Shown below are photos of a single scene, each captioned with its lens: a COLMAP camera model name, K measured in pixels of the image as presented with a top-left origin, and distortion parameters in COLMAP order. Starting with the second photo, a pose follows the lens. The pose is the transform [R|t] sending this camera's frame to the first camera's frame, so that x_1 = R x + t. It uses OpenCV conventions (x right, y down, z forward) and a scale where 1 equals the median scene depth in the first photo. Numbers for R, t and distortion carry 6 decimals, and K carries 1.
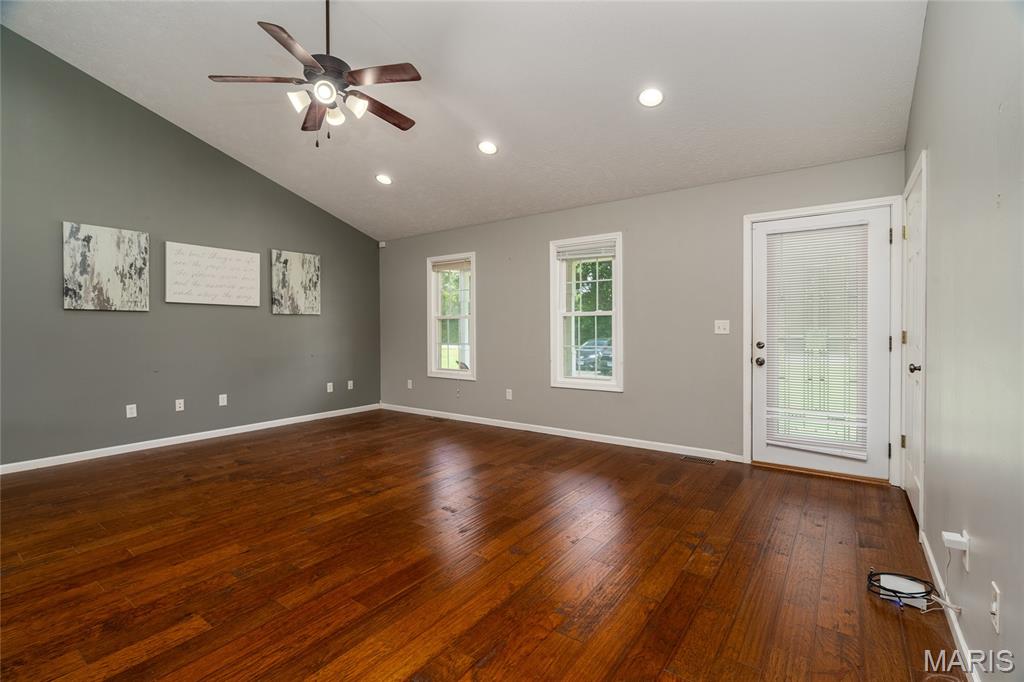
lens RADIAL K [[467.8, 0, 510.7], [0, 467.8, 330.4], [0, 0, 1]] dist [-0.003333, 0.000361]
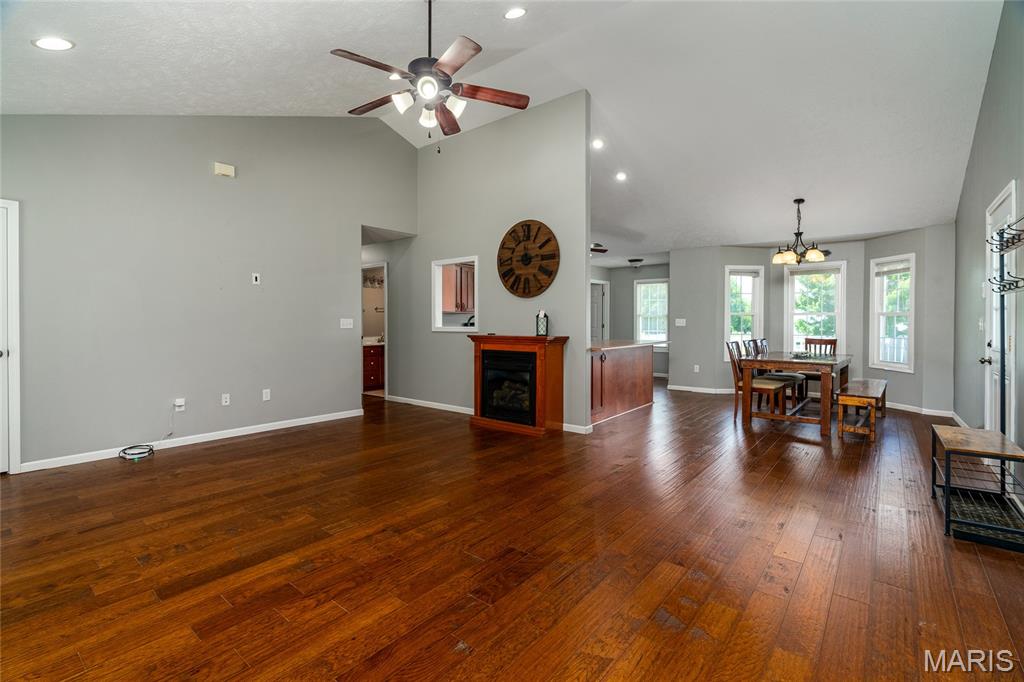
lens RADIAL K [[467.8, 0, 510.7], [0, 467.8, 330.4], [0, 0, 1]] dist [-0.003333, 0.000361]
pose [[-0.998848, 0.001544, 0.047951, -0.436576], [0.002889, 0.999604, 0.027993, -0.012431], [-0.047889, 0.028099, -0.998457, 1.440031]]
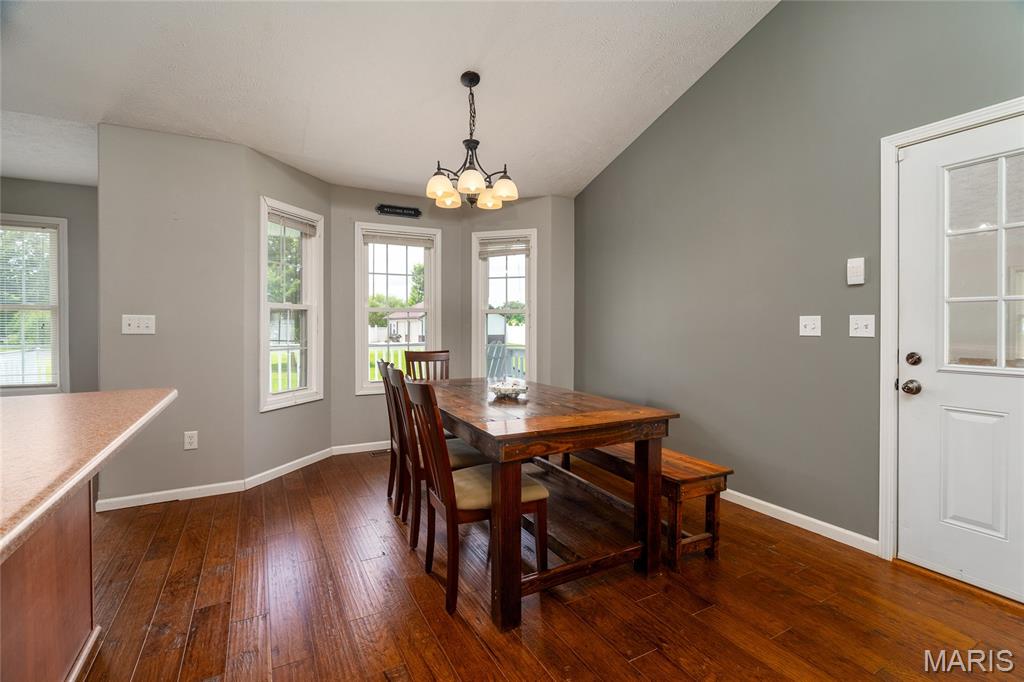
lens RADIAL K [[467.8, 0, 510.7], [0, 467.8, 330.4], [0, 0, 1]] dist [-0.003333, 0.000361]
pose [[-0.423789, 0.013293, -0.905663, -0.634828], [-0.006547, 0.999821, 0.017738, 0.004549], [0.905737, 0.013447, -0.423626, 0.292060]]
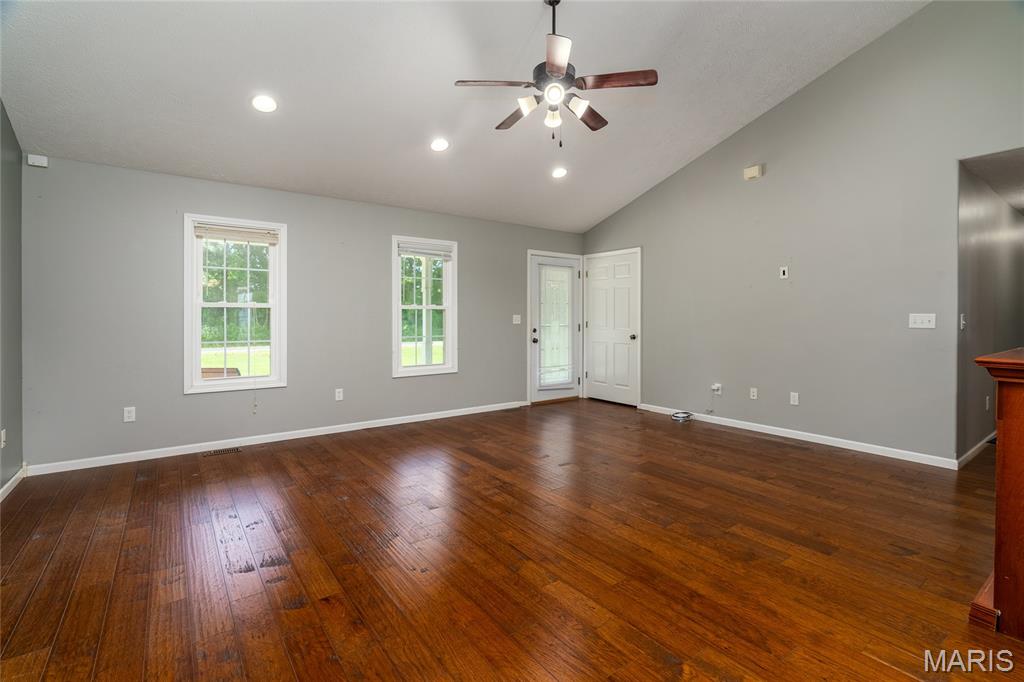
lens RADIAL K [[470.7, 0, 507.5], [0, 470.7, 320.9], [0, 0, 1]] dist [-0.020480, 0.000076]
pose [[0.305592, -0.002417, 0.952160, -1.009766], [0.009664, 0.999953, -0.000563, -0.001833], [-0.952114, 0.009374, 0.305601, 0.554614]]
